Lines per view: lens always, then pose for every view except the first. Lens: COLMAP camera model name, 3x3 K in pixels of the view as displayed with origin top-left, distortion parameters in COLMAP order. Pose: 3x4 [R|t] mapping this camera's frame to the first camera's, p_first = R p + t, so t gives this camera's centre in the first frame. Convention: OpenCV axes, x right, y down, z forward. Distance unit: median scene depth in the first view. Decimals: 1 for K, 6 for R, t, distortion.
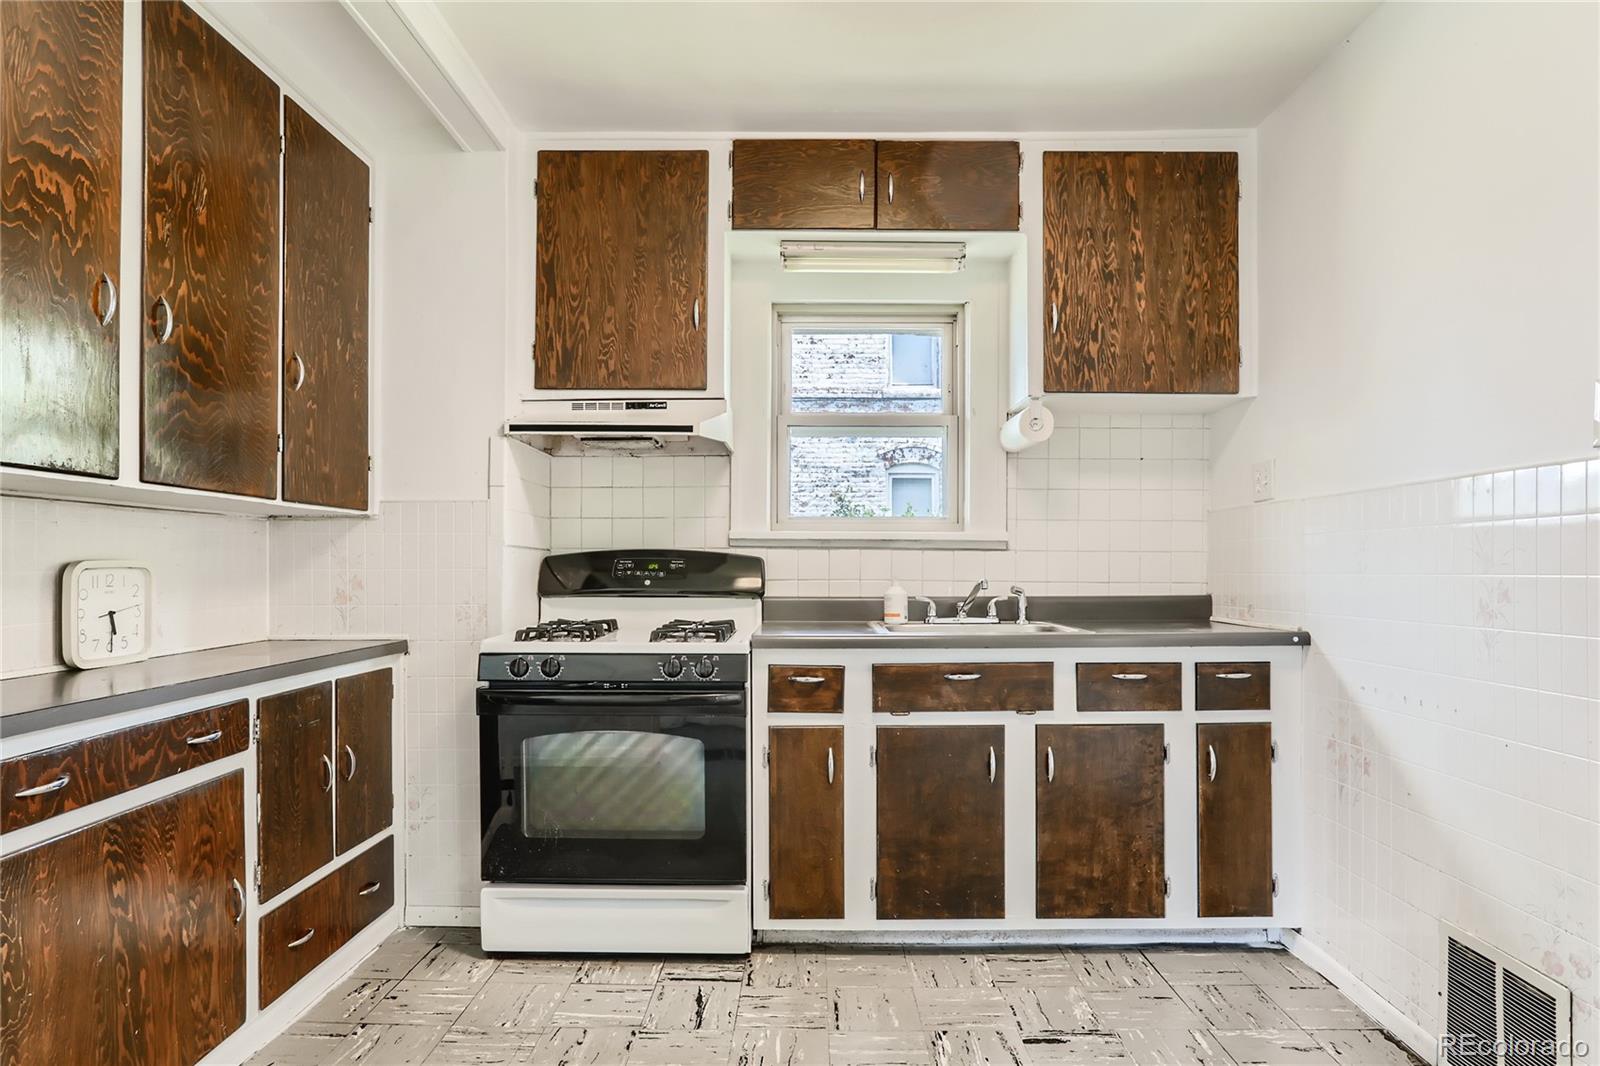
lens RADIAL K [[901.6, 0, 801.3], [0, 901.6, 553.4], [0, 0, 1]] dist [-0.040355, 0.030441]
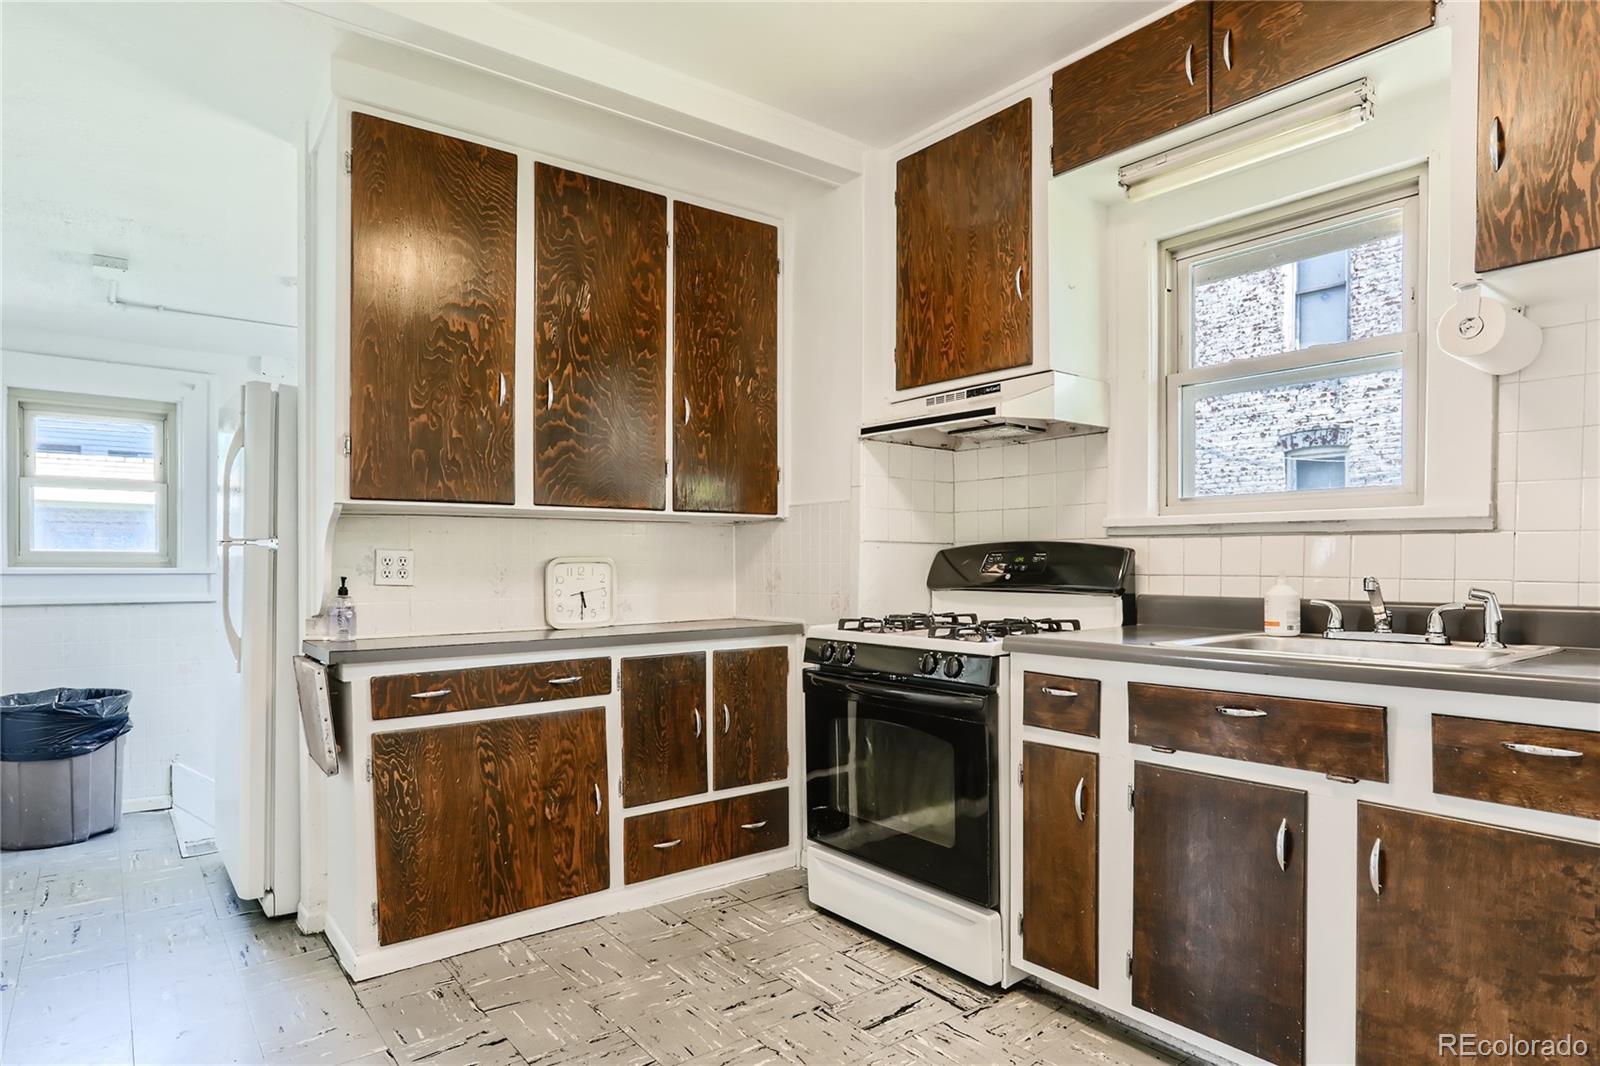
lens RADIAL K [[897.2, 0, 799.5], [0, 897.2, 564.1], [0, 0, 1]] dist [-0.039764, 0.028092]
pose [[0.626302, -0.001324, -0.779579, 0.508796], [0.015027, 0.999833, 0.010374, 0.007392], [0.779436, -0.018212, 0.626218, 0.287686]]
